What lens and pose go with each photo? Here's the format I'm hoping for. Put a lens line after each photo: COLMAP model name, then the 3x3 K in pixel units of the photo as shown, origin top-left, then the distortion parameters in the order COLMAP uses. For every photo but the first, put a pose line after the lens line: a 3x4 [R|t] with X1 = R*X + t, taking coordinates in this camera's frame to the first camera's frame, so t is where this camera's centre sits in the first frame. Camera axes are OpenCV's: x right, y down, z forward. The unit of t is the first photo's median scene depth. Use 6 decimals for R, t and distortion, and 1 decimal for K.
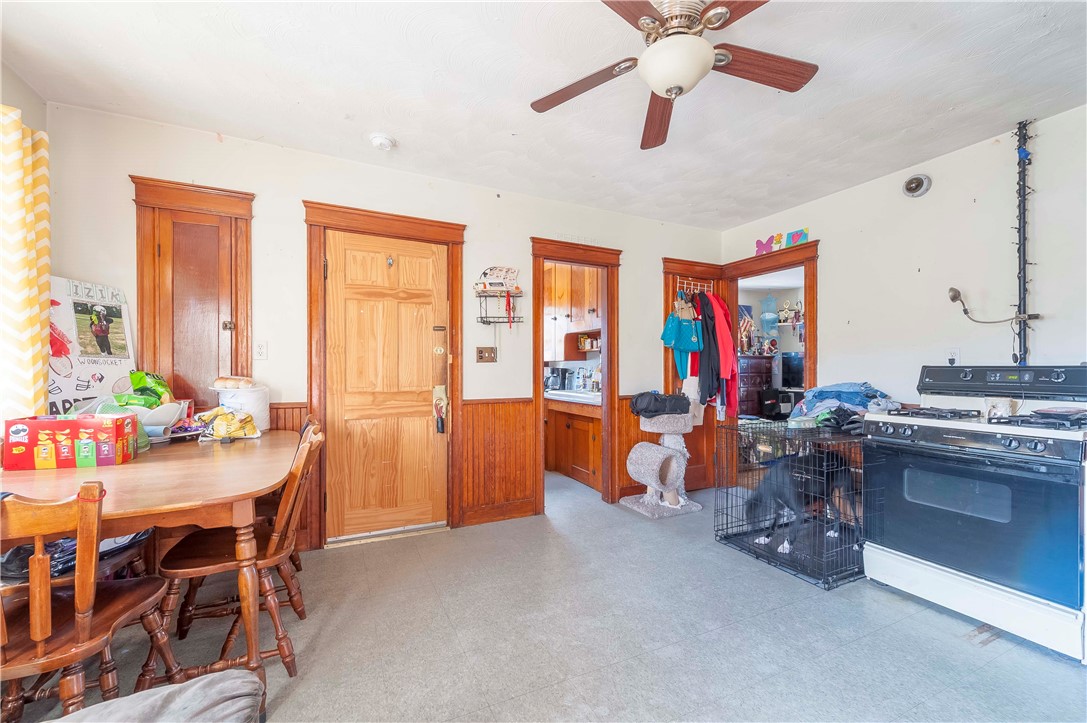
lens RADIAL K [[439.2, 0, 543.0], [0, 439.2, 366.3], [0, 0, 1]] dist [0.000184, -0.000105]
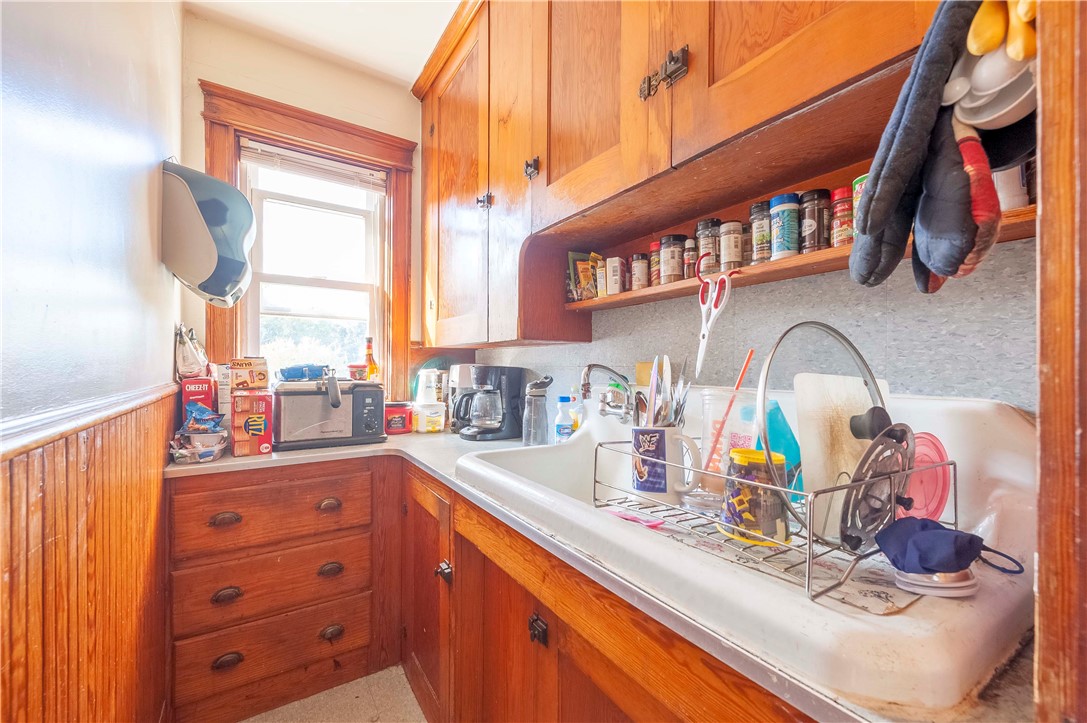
lens RADIAL K [[439.2, 0, 544.6], [0, 439.2, 365.3], [0, 0, 1]] dist [0.000184, -0.000105]
pose [[0.991630, 0.002345, 0.129090, 0.028066], [-0.002804, 0.999990, 0.003375, 0.002007], [-0.129081, -0.003709, 0.991627, 0.706516]]
